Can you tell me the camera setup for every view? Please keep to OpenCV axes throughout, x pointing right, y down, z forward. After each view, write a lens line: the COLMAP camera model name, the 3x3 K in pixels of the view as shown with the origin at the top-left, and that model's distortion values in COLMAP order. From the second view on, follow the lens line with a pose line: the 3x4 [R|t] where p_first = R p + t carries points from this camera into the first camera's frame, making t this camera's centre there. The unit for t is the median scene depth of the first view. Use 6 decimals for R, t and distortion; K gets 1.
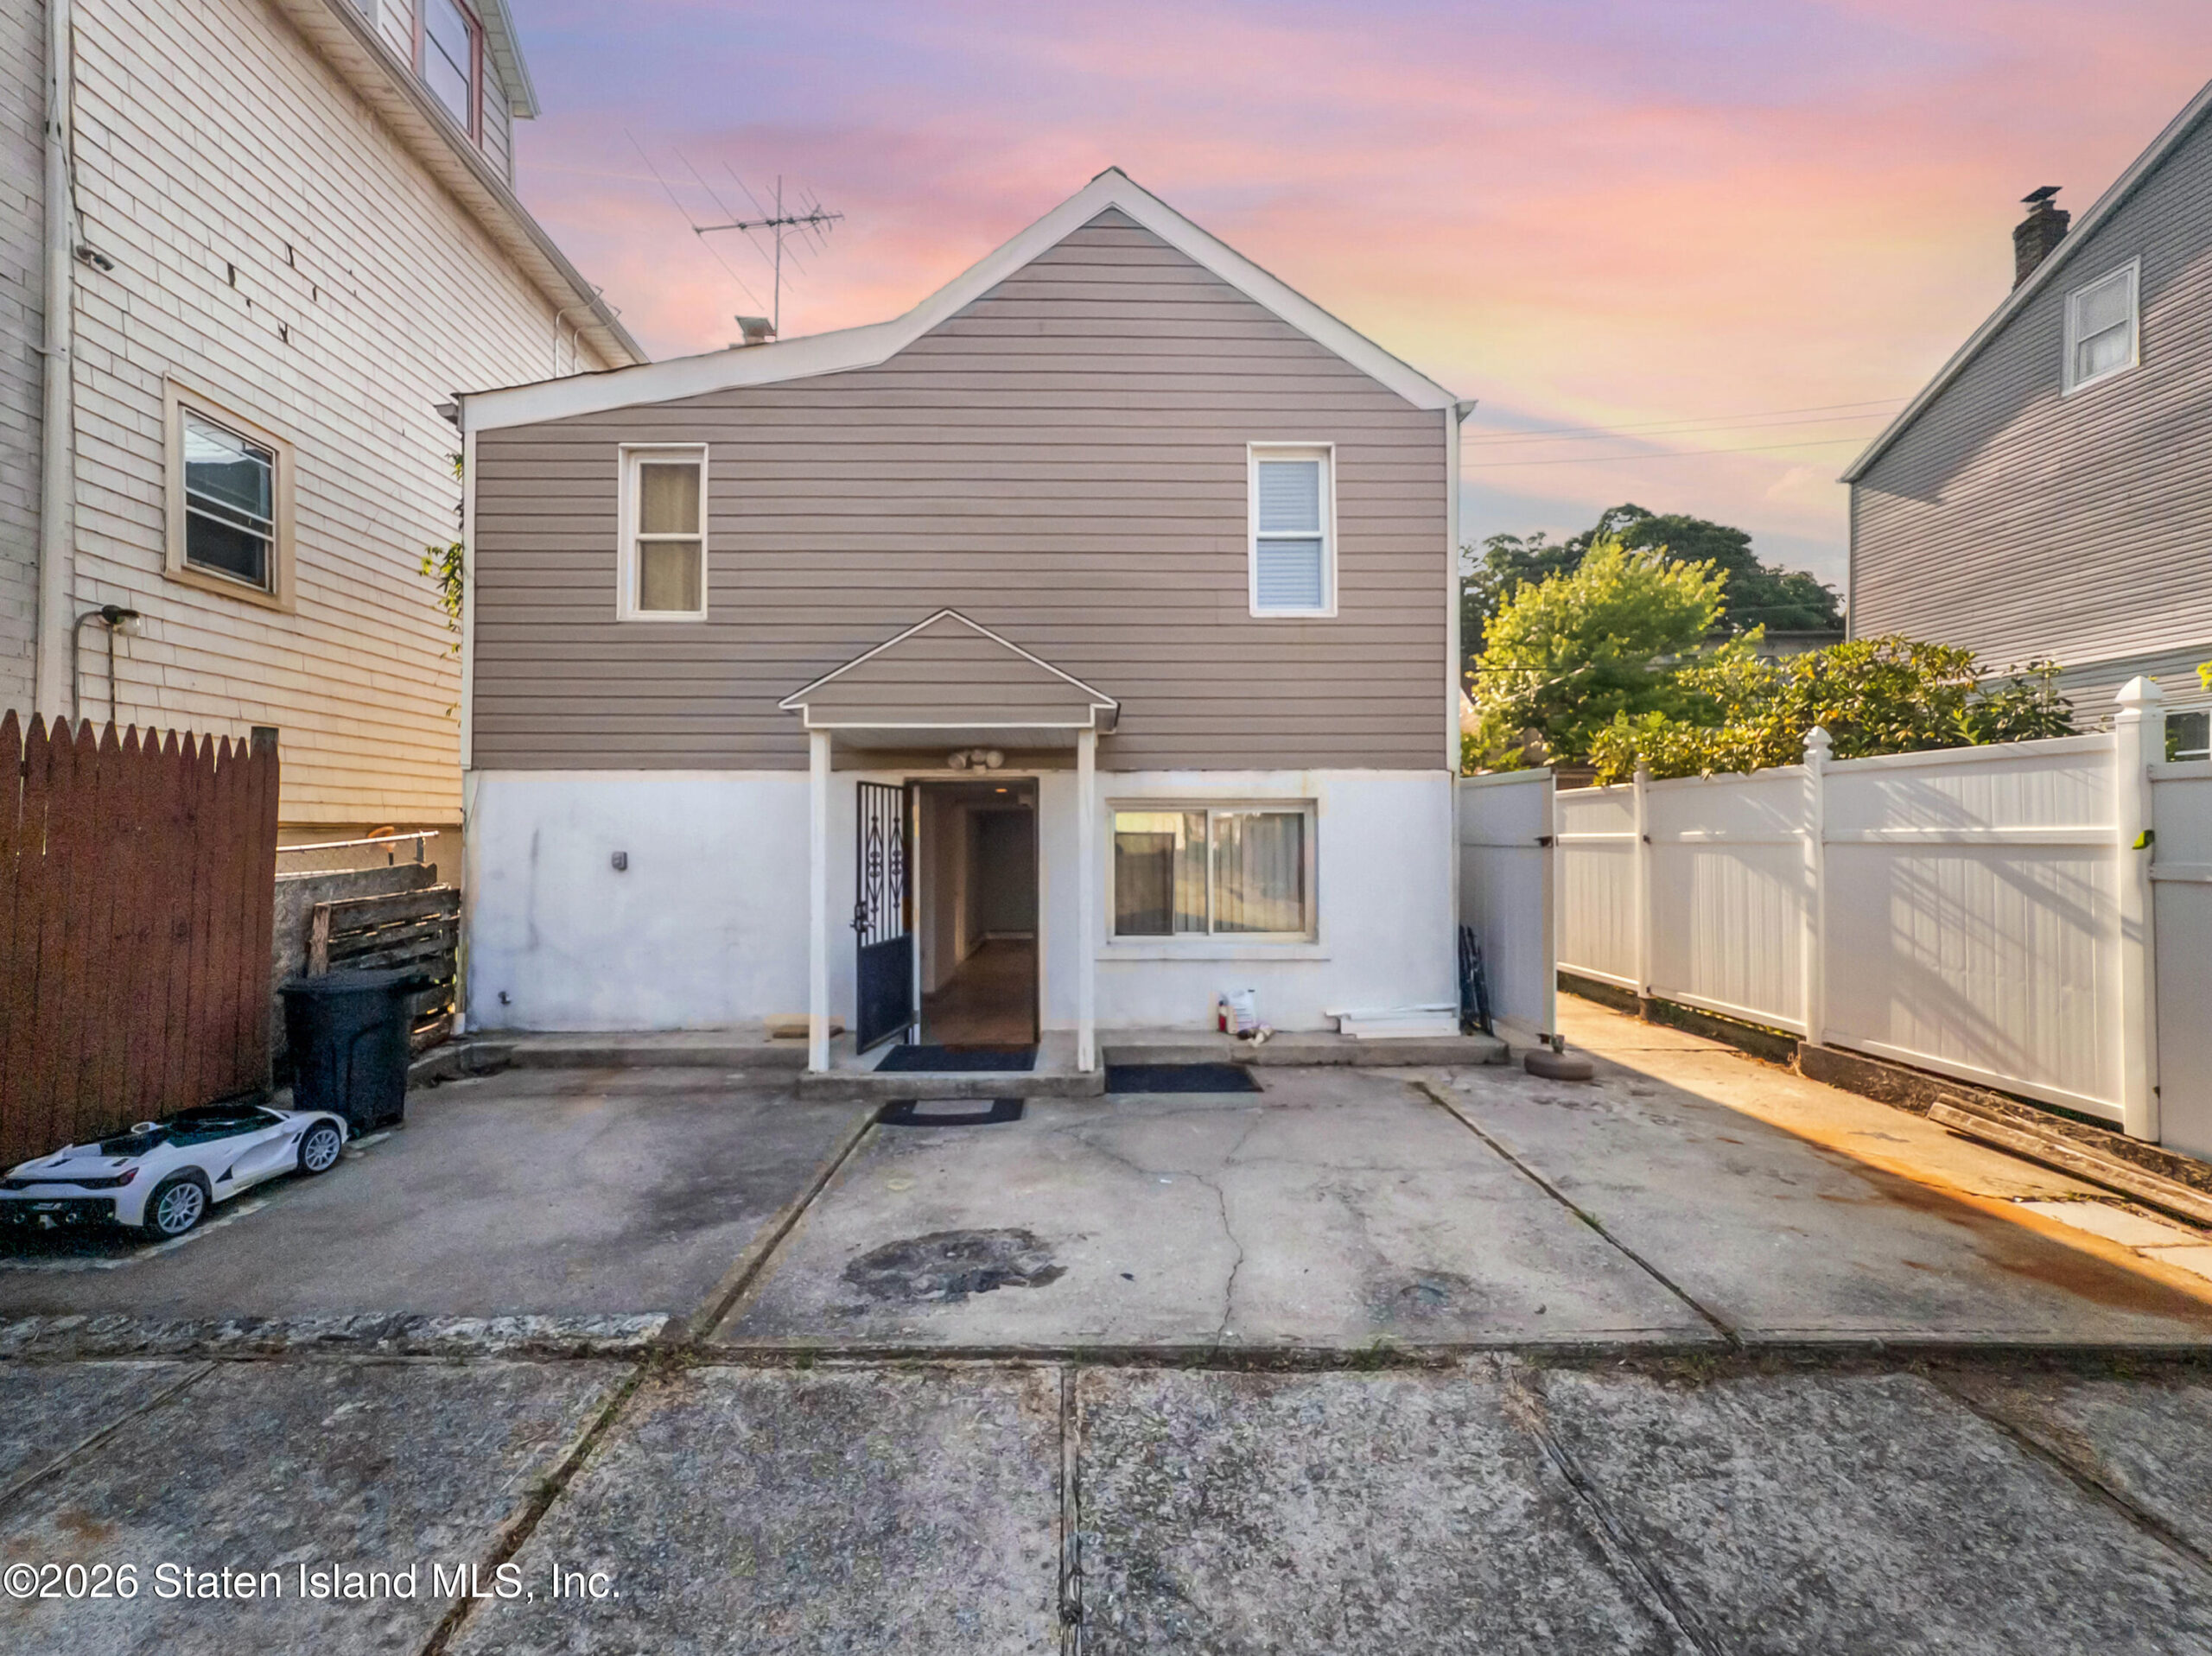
lens RADIAL K [[900.1, 0, 1110.5], [0, 900.1, 824.2], [0, 0, 1]] dist [-0.000773, -0.000074]
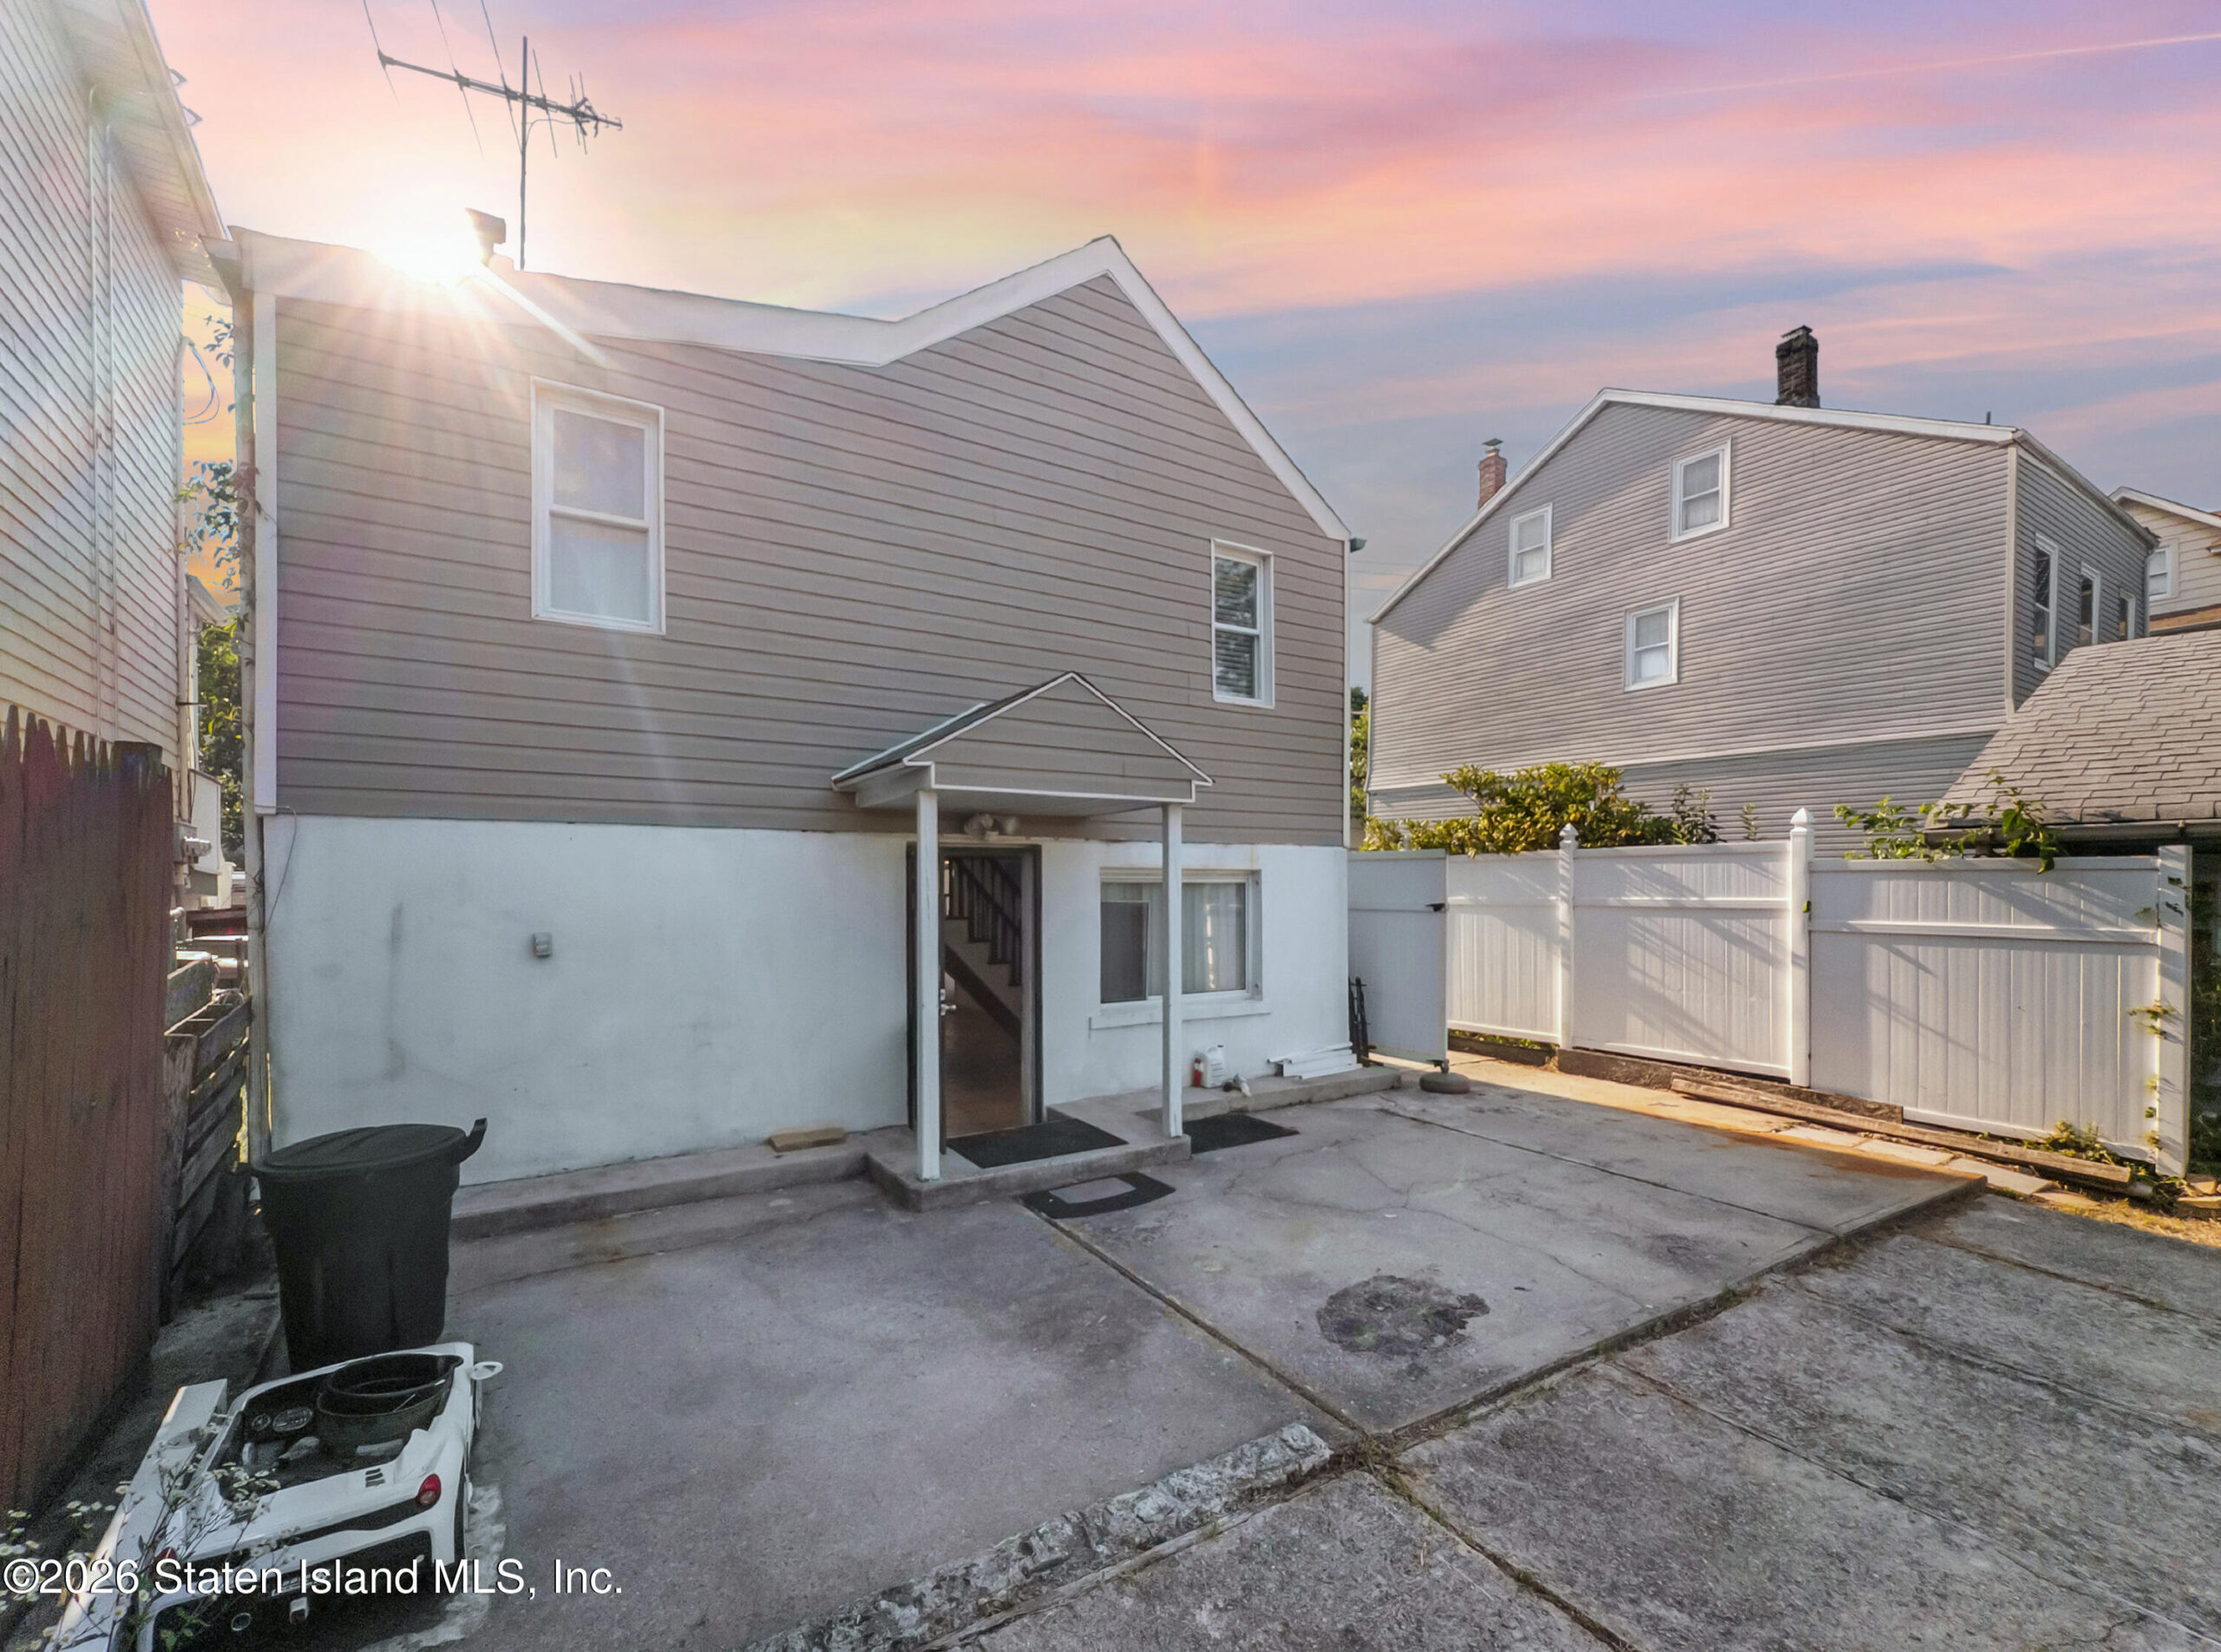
lens RADIAL K [[911.5, 0, 1098.5], [0, 911.5, 891.0], [0, 0, 1]] dist [-0.000300, -0.000134]
pose [[0.865714, -0.001579, 0.500537, -0.714682], [-0.006287, 0.999882, 0.014028, -0.023522], [-0.500500, -0.015291, 0.865601, 0.165532]]
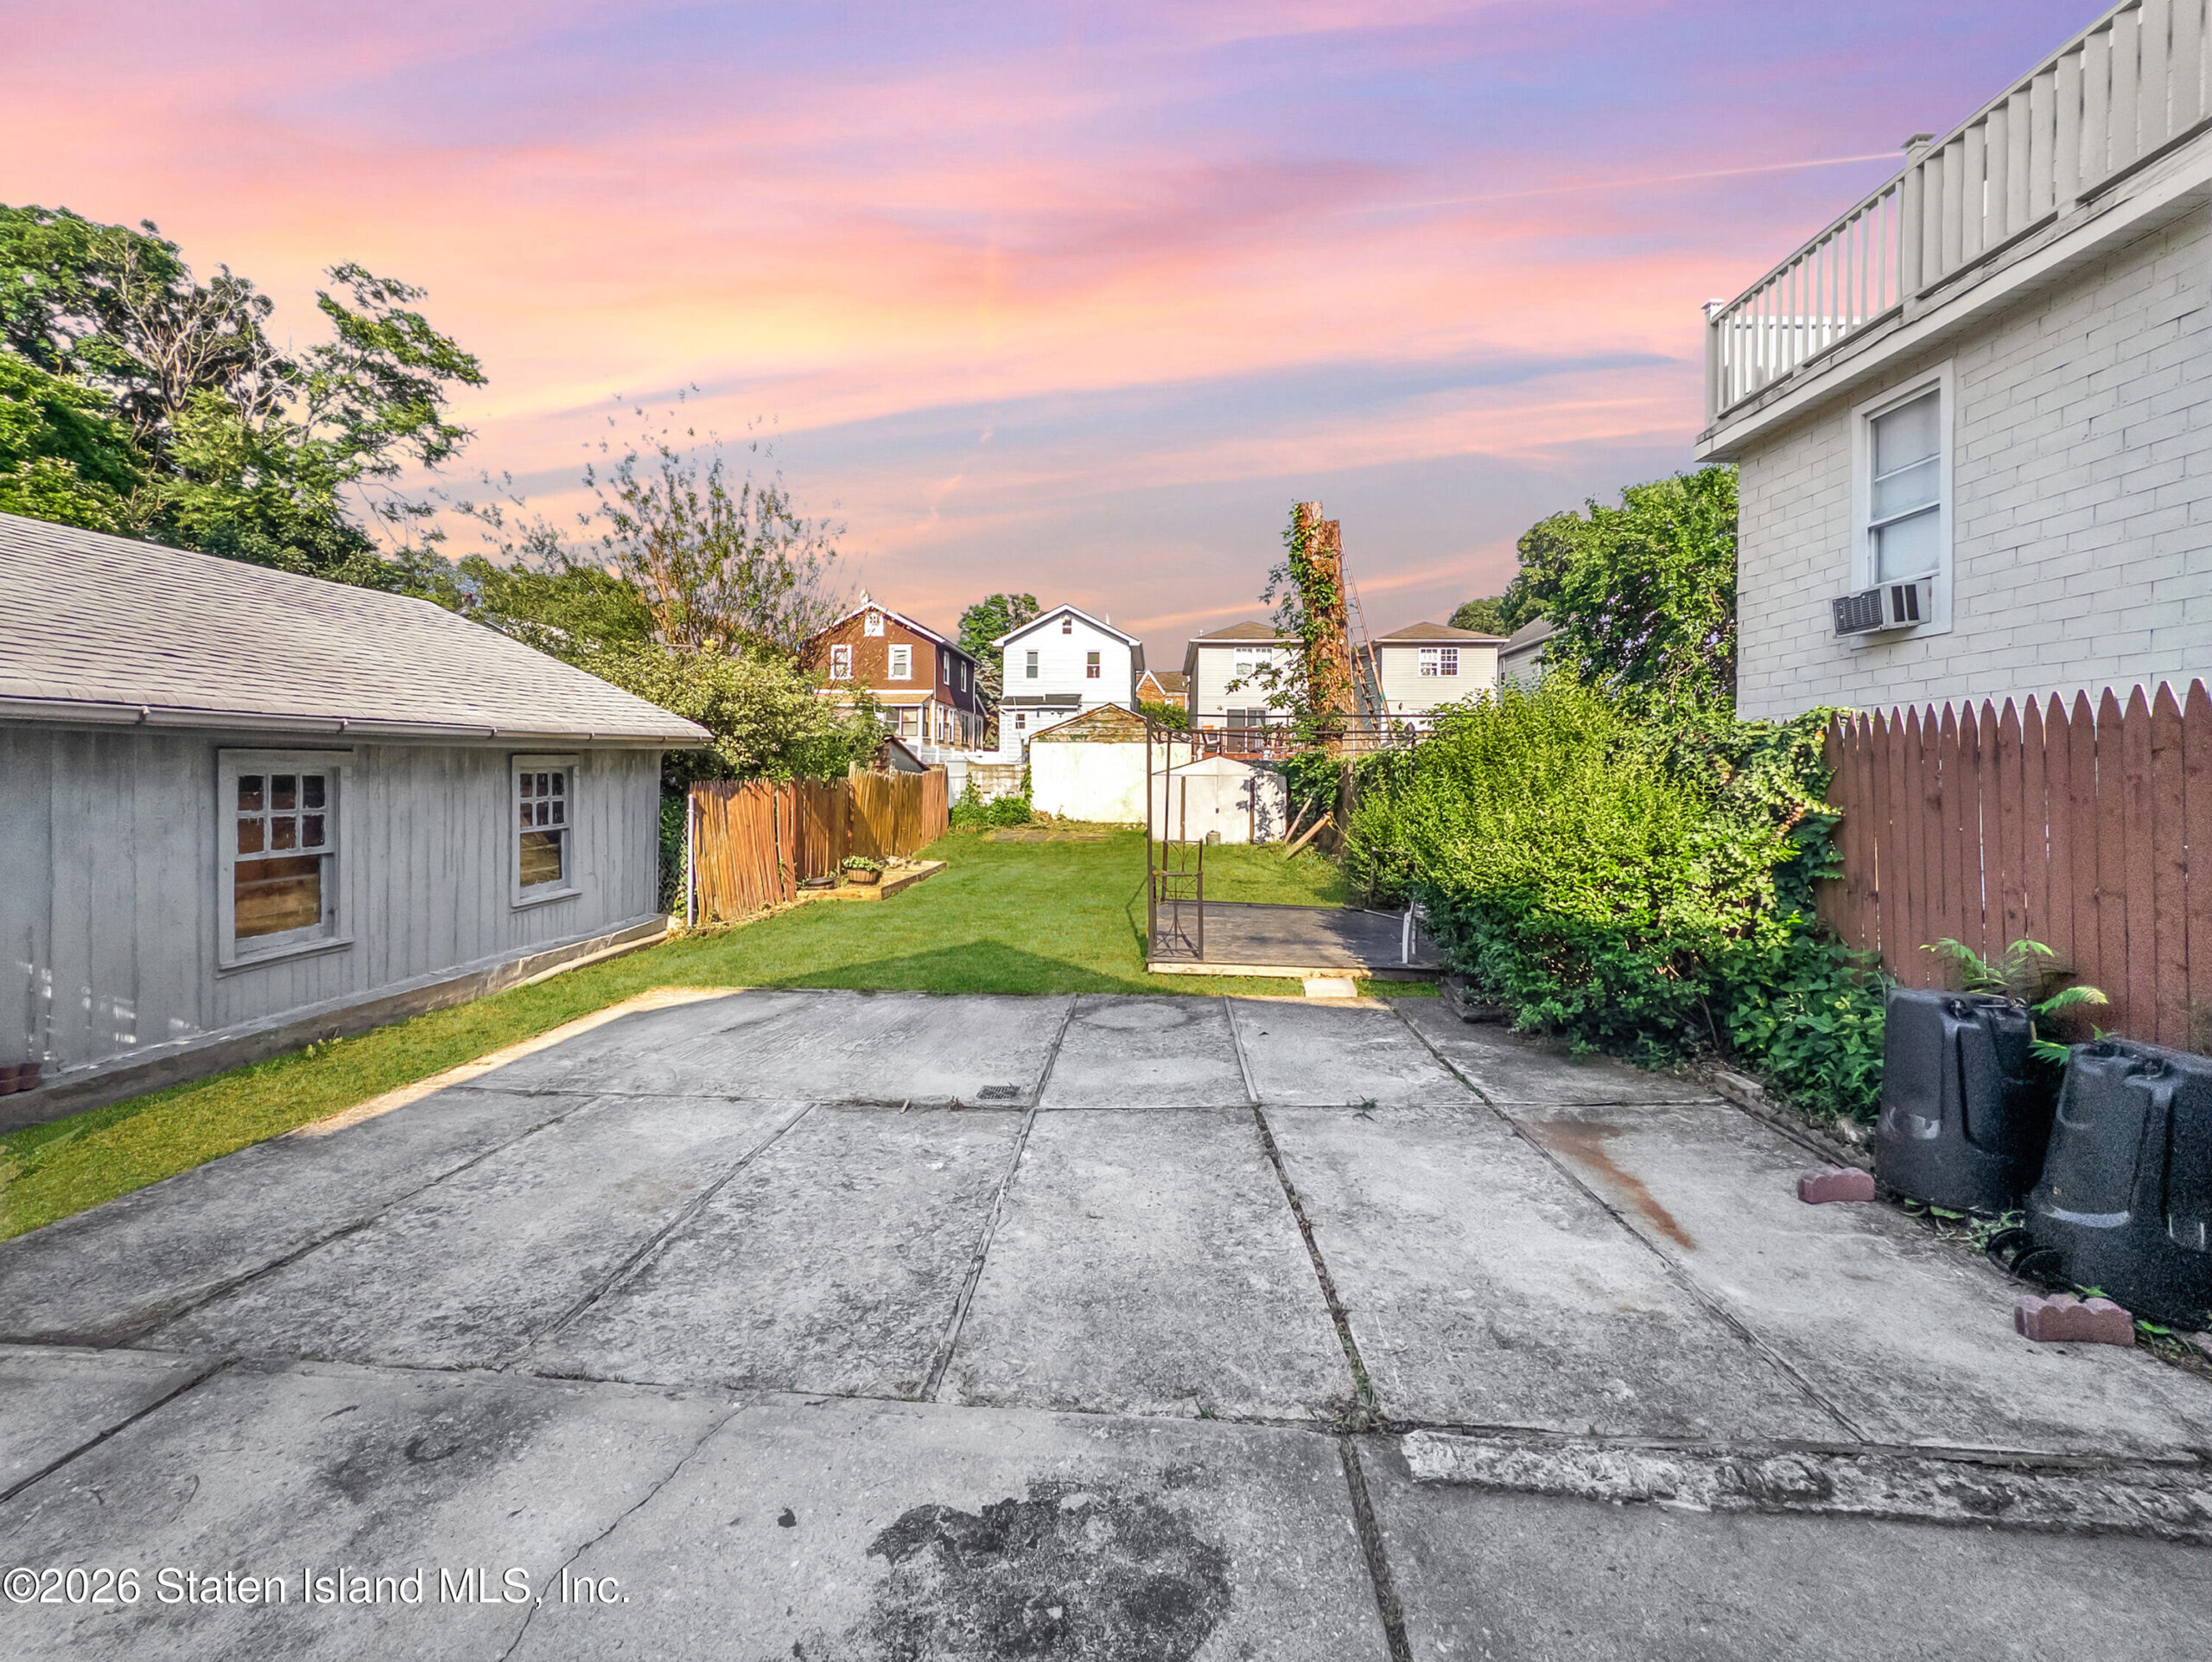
lens RADIAL K [[898.8, 0, 1100.8], [0, 898.8, 803.6], [0, 0, 1]] dist [-0.000155, -0.000076]
pose [[-0.994892, -0.008488, 0.100584, -0.181458], [-0.006767, 0.999825, 0.017437, -0.022411], [-0.100714, 0.016667, -0.994776, 1.088854]]
